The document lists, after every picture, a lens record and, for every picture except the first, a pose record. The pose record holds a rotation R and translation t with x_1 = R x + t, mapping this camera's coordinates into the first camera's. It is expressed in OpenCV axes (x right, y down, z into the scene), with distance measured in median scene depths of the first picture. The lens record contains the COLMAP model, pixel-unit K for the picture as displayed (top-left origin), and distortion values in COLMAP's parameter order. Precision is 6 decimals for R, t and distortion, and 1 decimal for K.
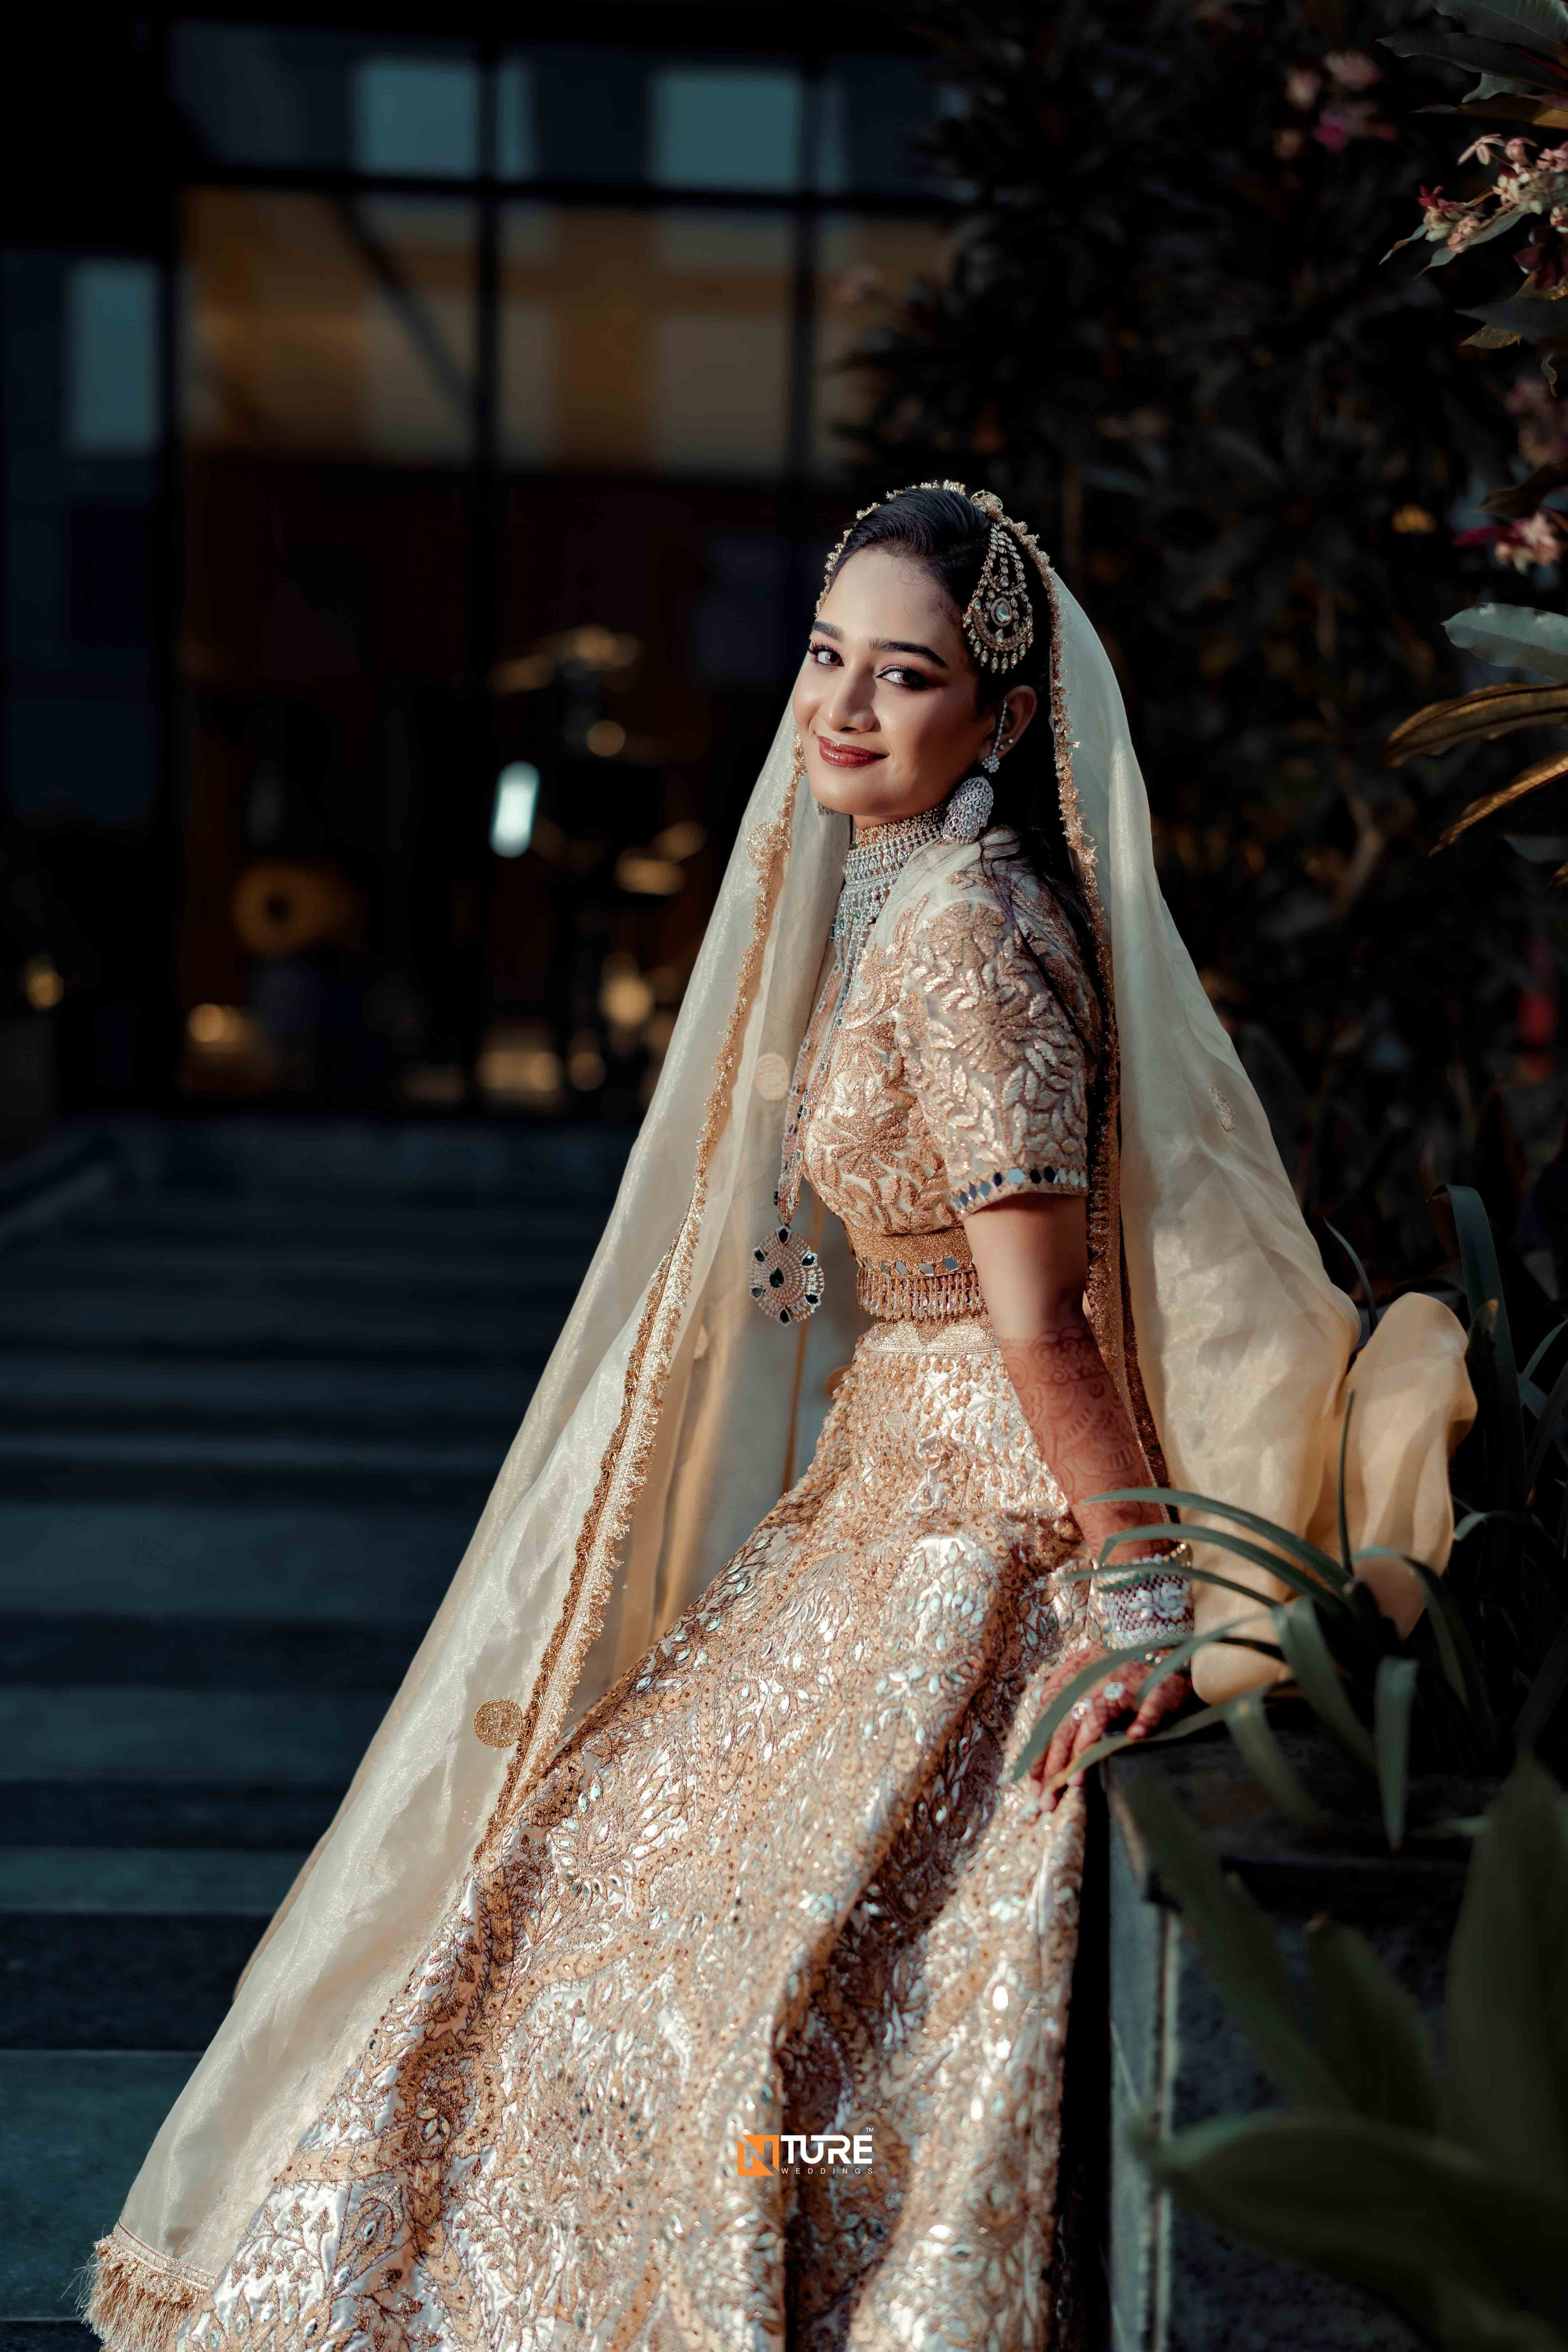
lens RADIAL K [[3315.9, 0, 694.7], [0, 3315.9, 1346.5], [0, 0, 1]] dist [0.249217, 0.000000]
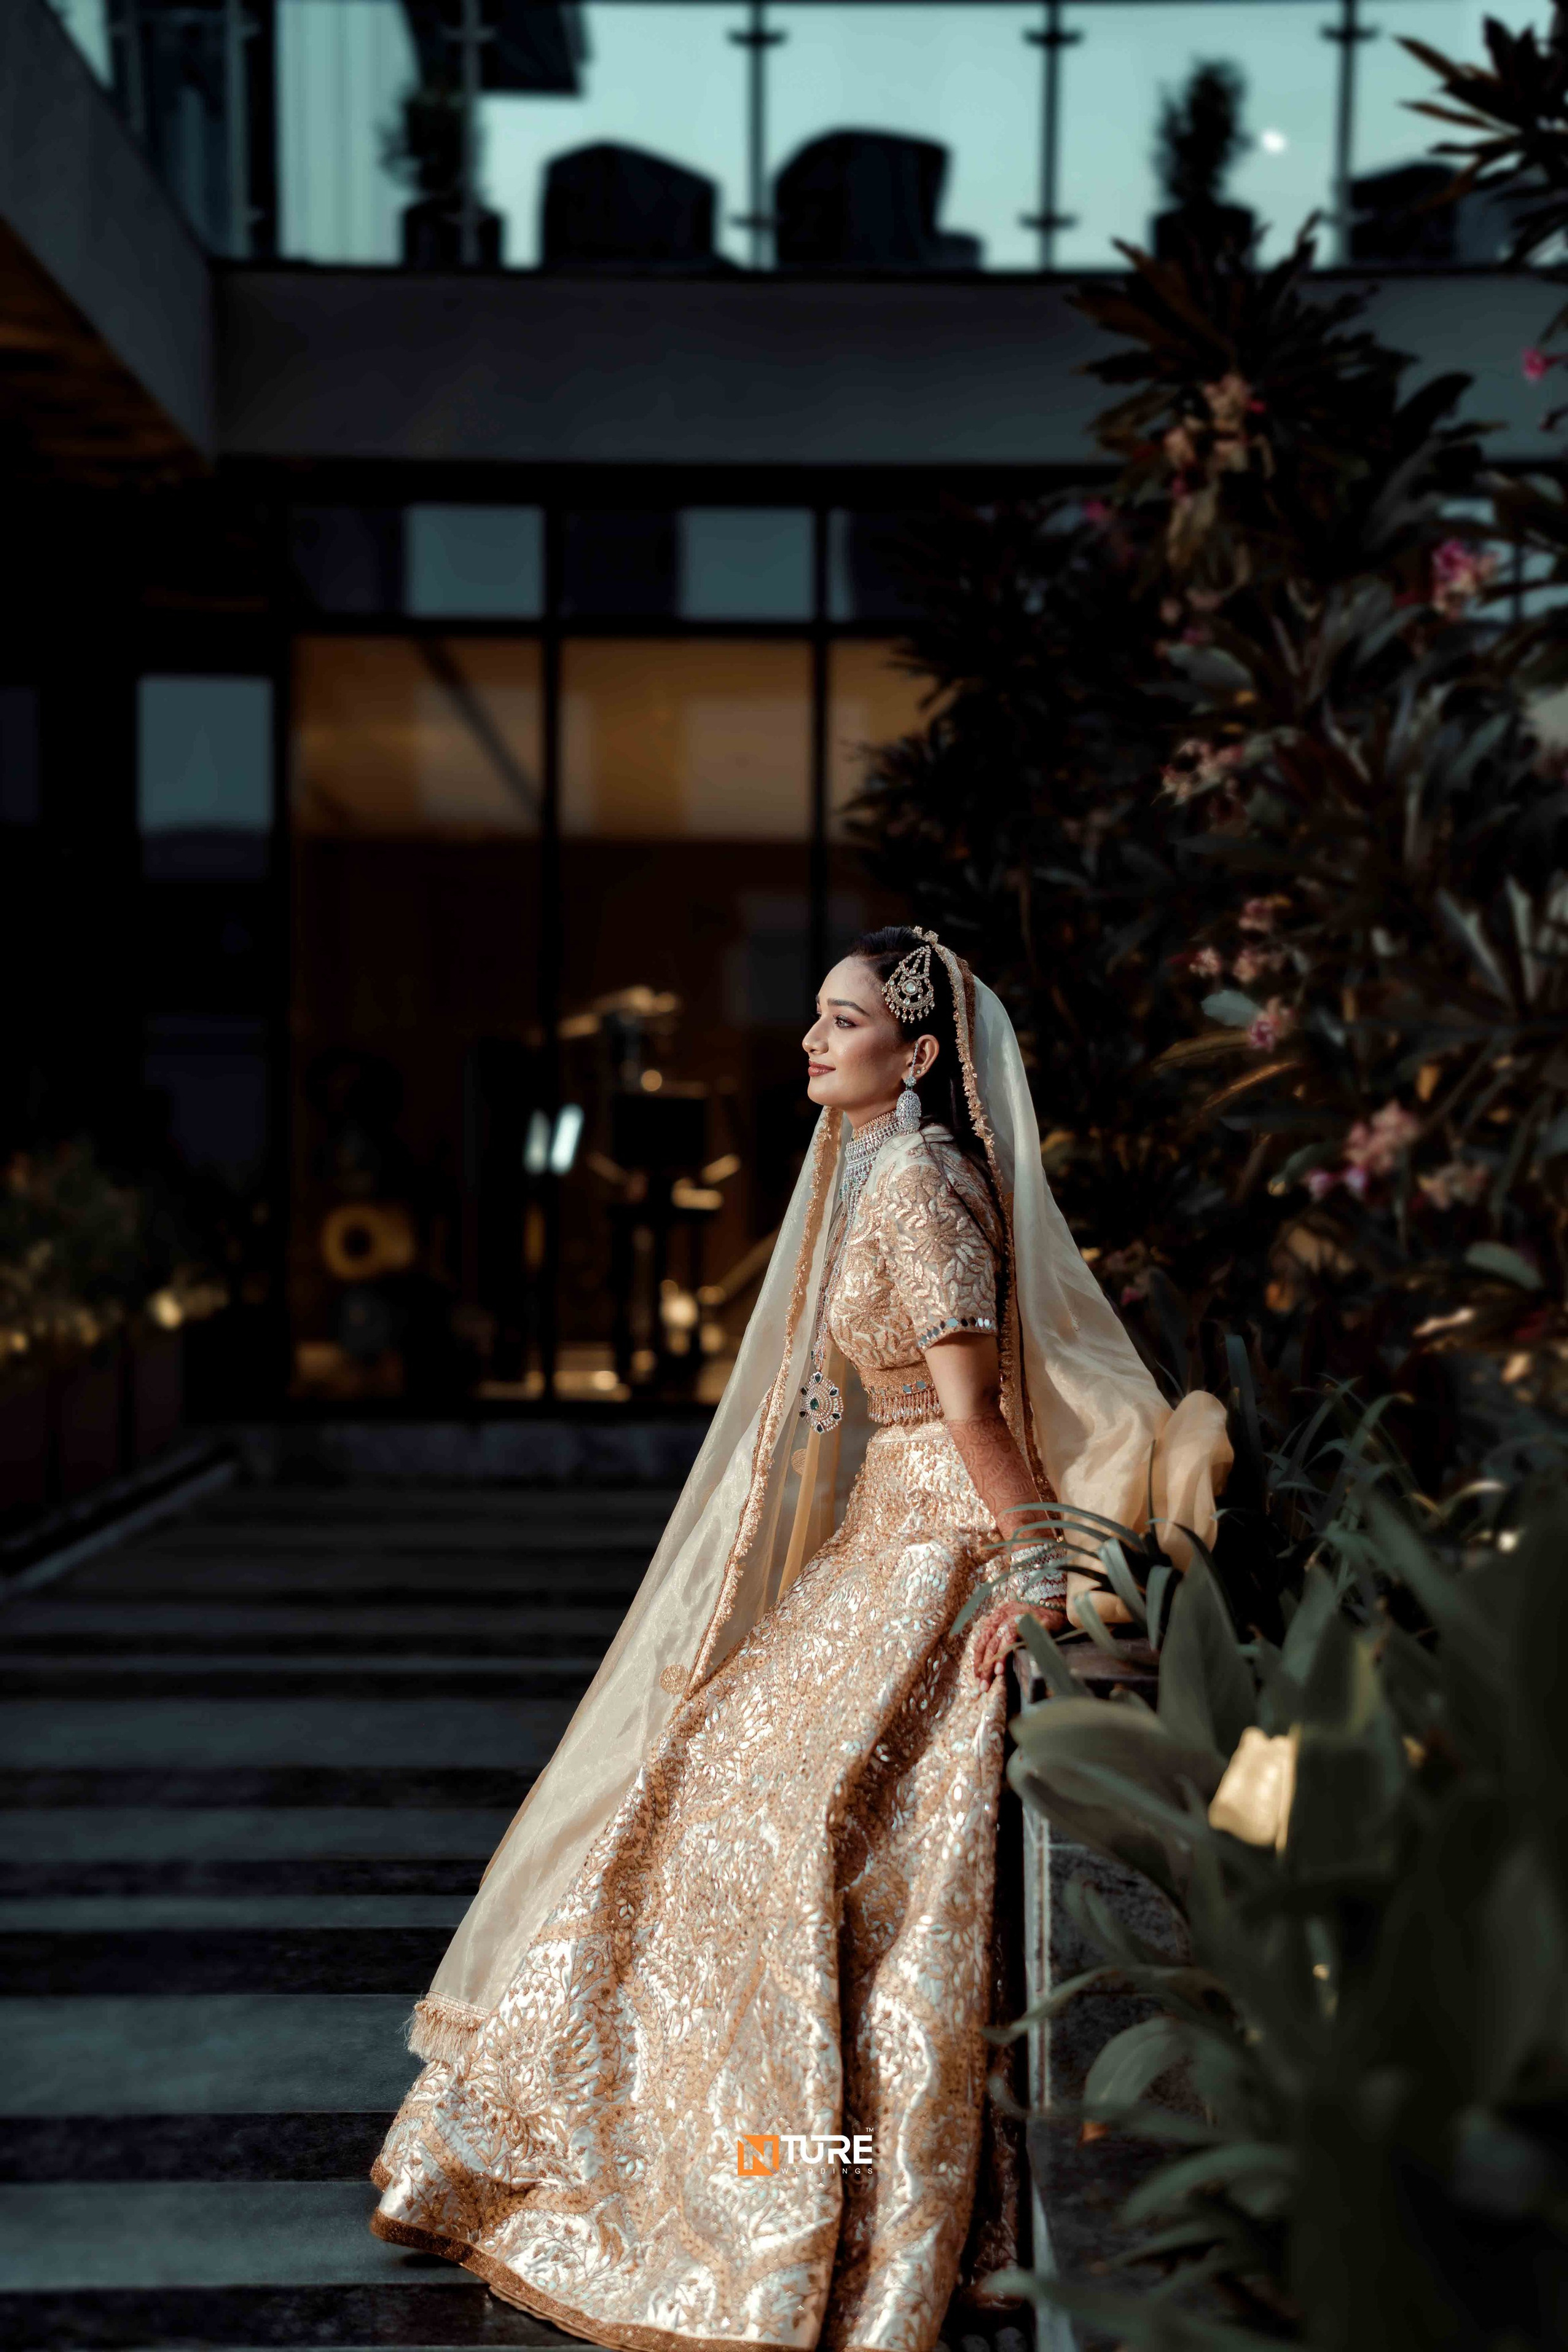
lens RADIAL K [[3315.9, 0, 794.5], [0, 3315.9, 1177.5], [0, 0, 1]] dist [0.249217, 0.000000]
pose [[0.999368, -0.030771, 0.017785, -0.012425], [0.033057, 0.988557, -0.147182, 0.120712], [-0.013053, 0.147677, 0.988950, -0.679697]]
